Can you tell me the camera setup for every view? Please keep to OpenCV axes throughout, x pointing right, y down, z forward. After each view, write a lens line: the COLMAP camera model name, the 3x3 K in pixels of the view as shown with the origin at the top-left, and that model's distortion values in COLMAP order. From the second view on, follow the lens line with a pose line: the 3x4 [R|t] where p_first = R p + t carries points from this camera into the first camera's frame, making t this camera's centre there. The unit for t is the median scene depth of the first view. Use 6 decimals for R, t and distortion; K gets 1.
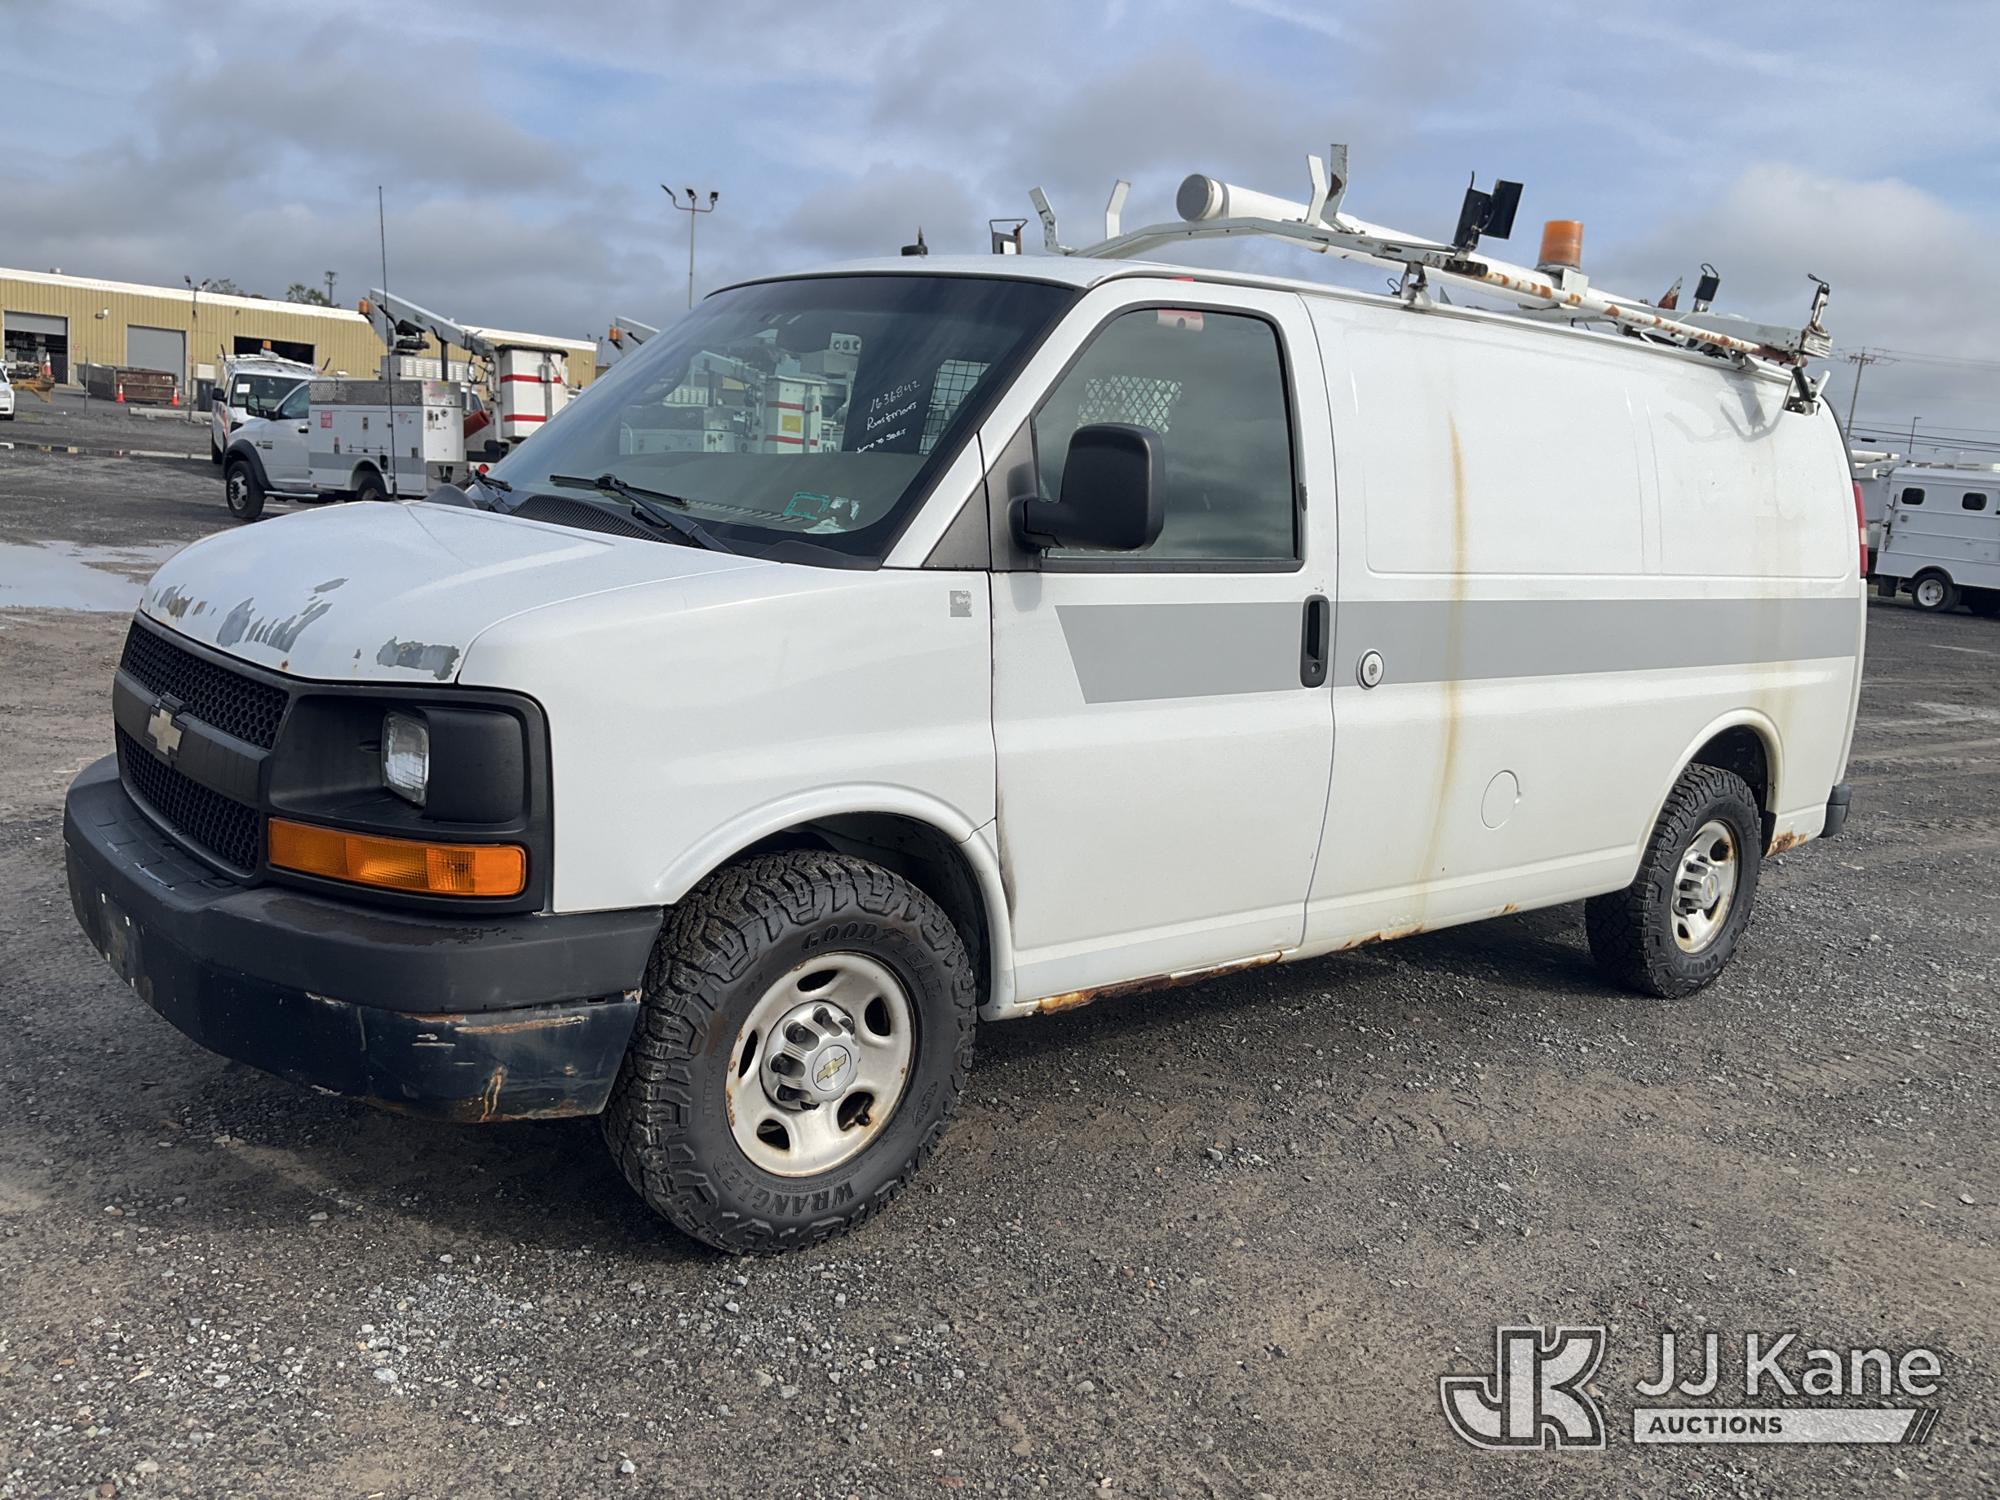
lens RADIAL K [[1709.7, 0, 1003.1], [0, 1709.7, 760.6], [0, 0, 1]] dist [0.006777, -0.005115]
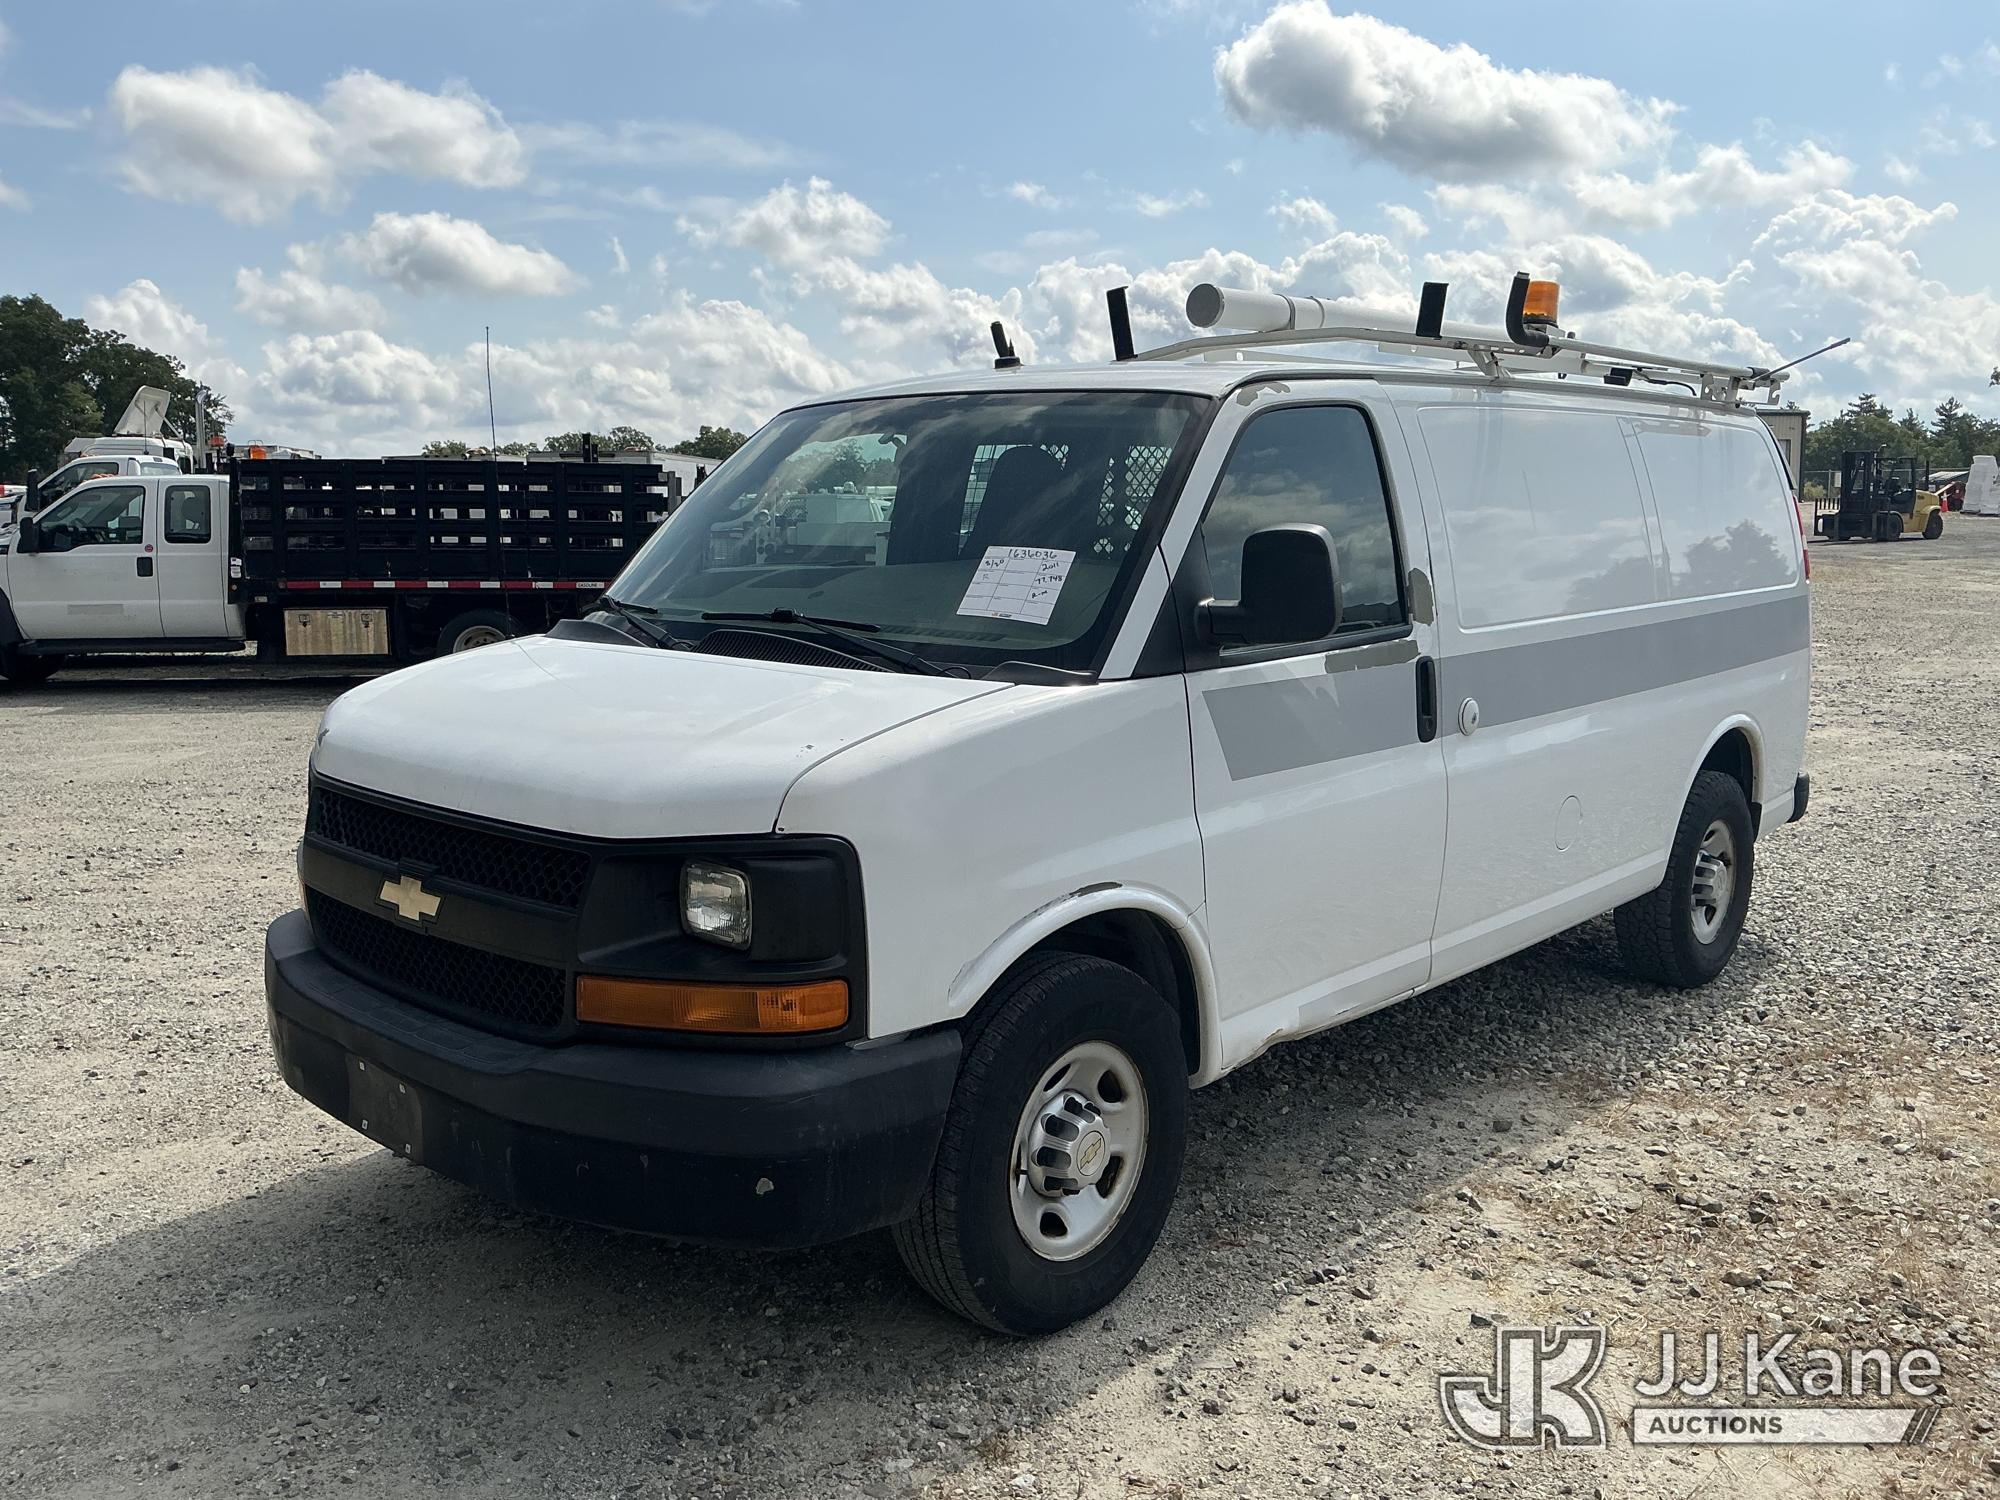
lens RADIAL K [[1709.7, 0, 966.2], [0, 1709.7, 741.5], [0, 0, 1]] dist [0.006777, -0.005115]
pose [[0.991615, -0.091673, 0.091083, -0.240589], [0.094161, 0.995282, -0.023399, -0.053696], [-0.088508, 0.031779, 0.995568, -0.050079]]
